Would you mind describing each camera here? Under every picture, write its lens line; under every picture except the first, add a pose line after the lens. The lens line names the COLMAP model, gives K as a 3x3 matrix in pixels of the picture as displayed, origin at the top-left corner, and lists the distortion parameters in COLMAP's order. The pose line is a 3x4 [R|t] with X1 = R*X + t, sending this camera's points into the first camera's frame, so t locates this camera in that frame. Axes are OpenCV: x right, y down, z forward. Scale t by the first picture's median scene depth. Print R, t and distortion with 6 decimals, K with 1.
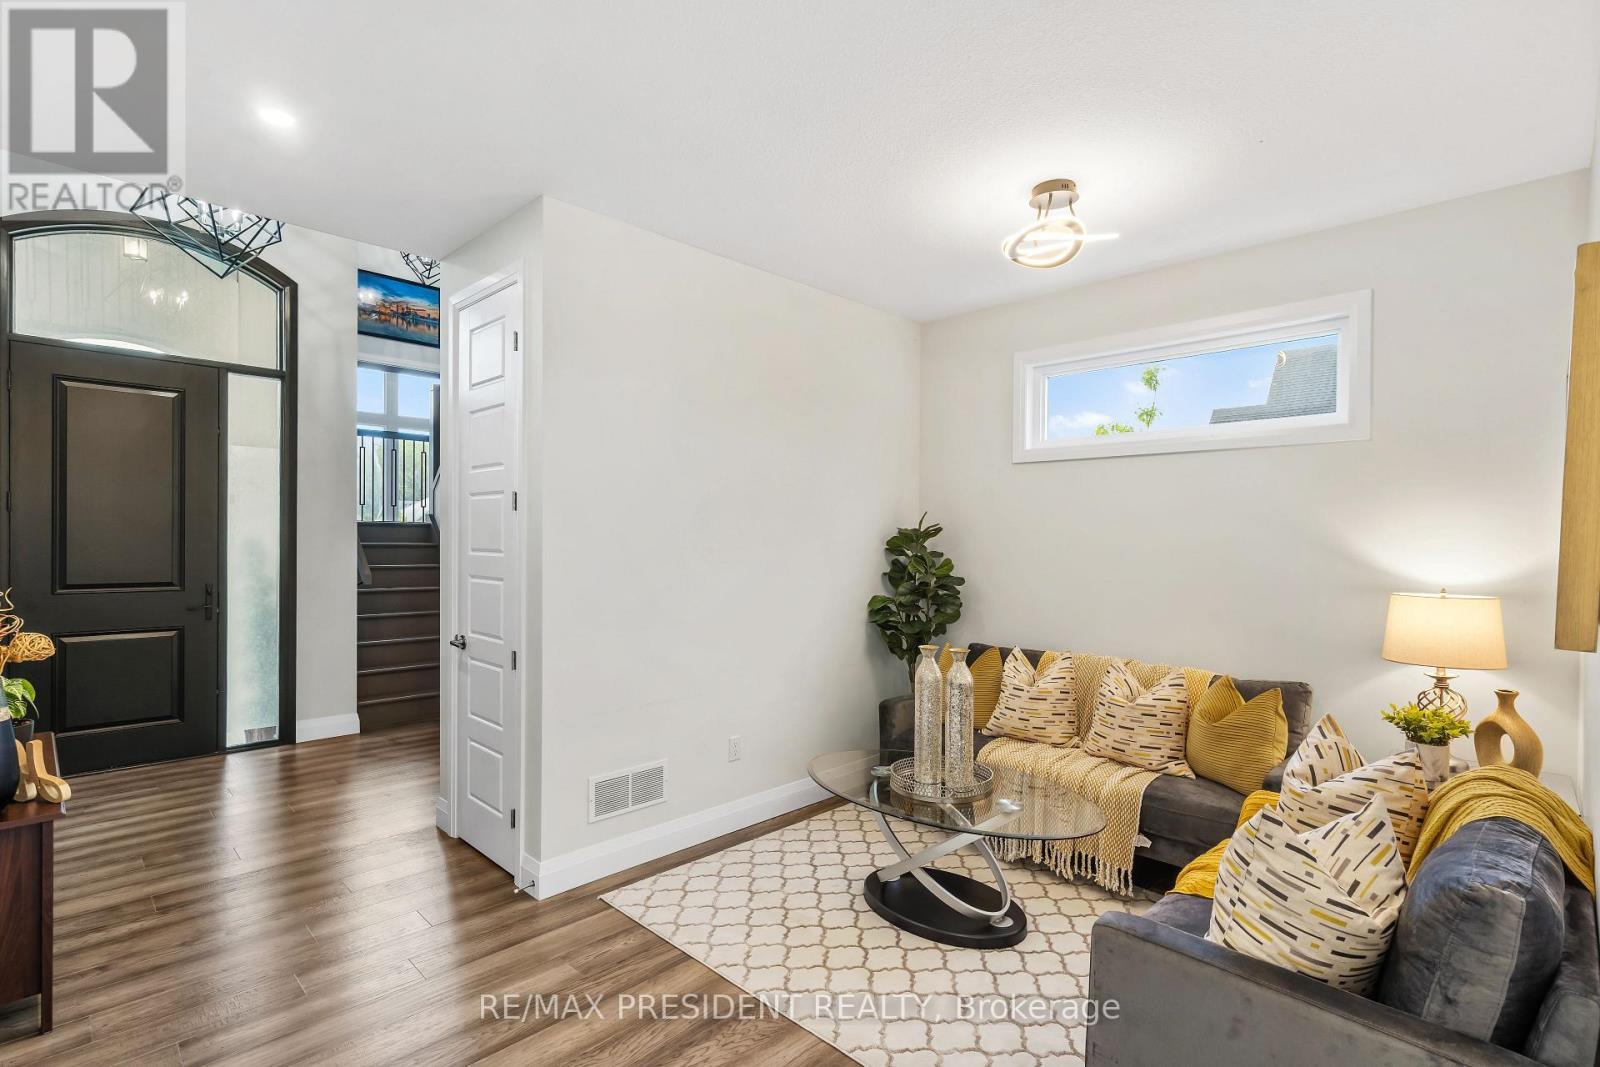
lens RADIAL K [[755.5, 0, 799.6], [0, 755.5, 538.8], [0, 0, 1]] dist [0.000418, 0.000690]
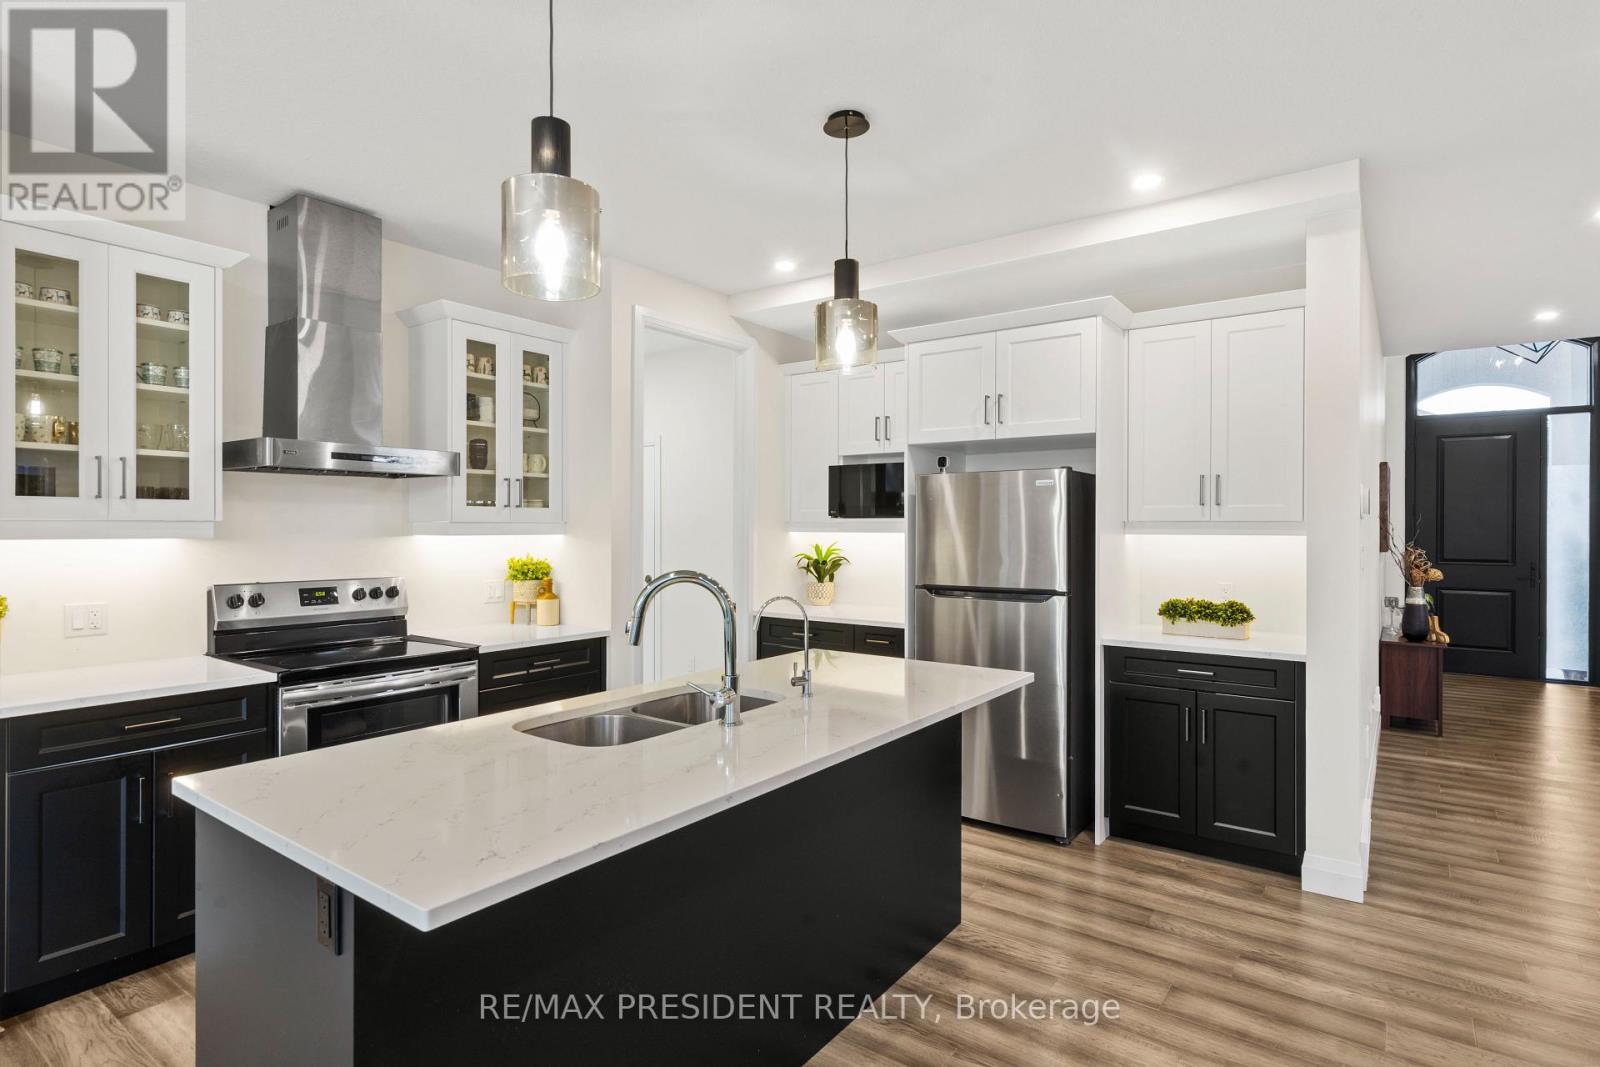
lens RADIAL K [[825.4, 0, 800.0], [0, 825.4, 533.5], [0, 0, 1]] dist [0.003661, 0.000507]
pose [[0.146255, -0.000339, -0.989247, 0.418751], [-0.000750, 1.000000, -0.000454, 0.003957], [0.989247, 0.000808, 0.146254, -0.447236]]
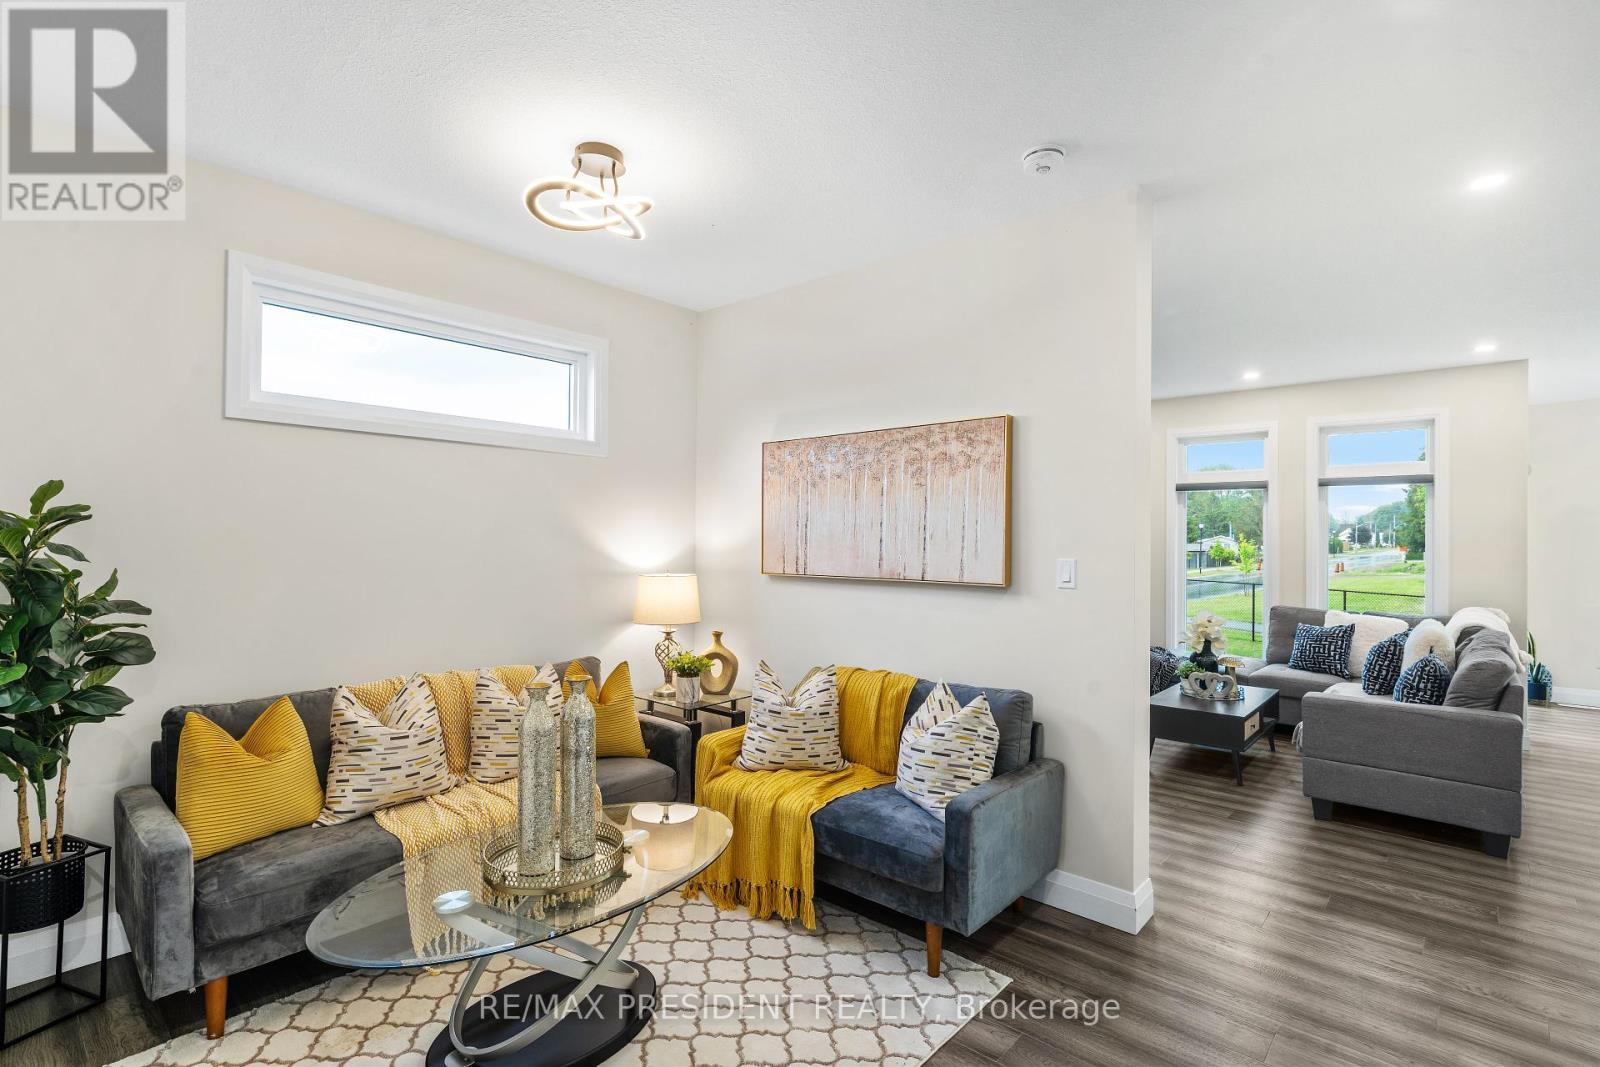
lens RADIAL K [[755.5, 0, 799.6], [0, 755.5, 538.8], [0, 0, 1]] dist [0.000418, 0.000690]
pose [[-0.048979, -0.004850, 0.998788, -0.595125], [-0.006583, 0.999968, 0.004533, -0.002176], [-0.998778, -0.006353, -0.049009, 0.824302]]
